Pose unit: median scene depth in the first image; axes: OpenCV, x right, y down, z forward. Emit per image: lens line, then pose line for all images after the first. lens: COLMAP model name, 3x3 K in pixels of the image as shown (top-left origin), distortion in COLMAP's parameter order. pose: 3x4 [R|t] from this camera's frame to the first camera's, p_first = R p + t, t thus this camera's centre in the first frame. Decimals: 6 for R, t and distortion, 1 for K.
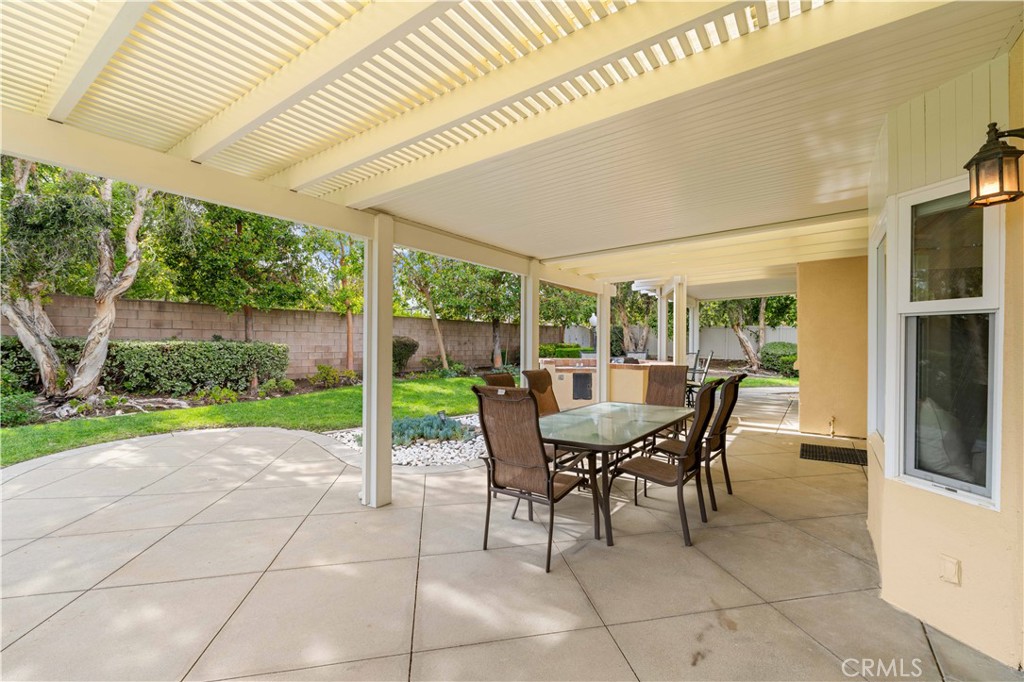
lens RADIAL K [[420.8, 0, 520.4], [0, 420.8, 343.9], [0, 0, 1]] dist [0.001629, -0.000492]
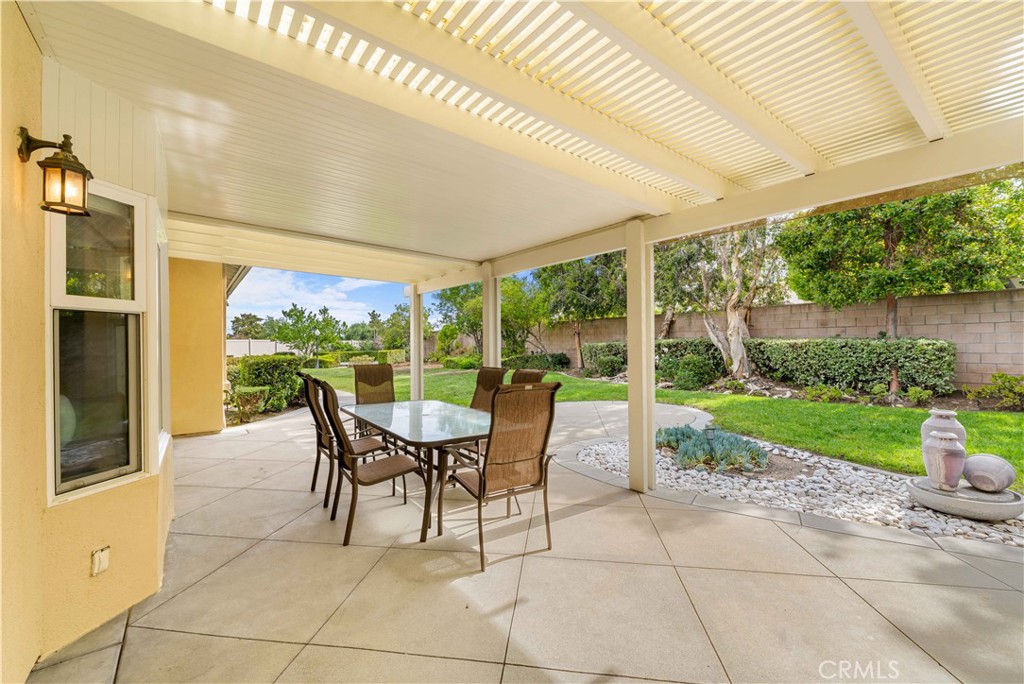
lens RADIAL K [[420.8, 0, 517.2], [0, 420.8, 342.4], [0, 0, 1]] dist [0.001629, -0.000492]
pose [[-0.293188, -0.002129, -0.956052, 0.438169], [0.006896, 0.999967, -0.004342, 0.001431], [0.956030, -0.007866, -0.293164, 0.590627]]
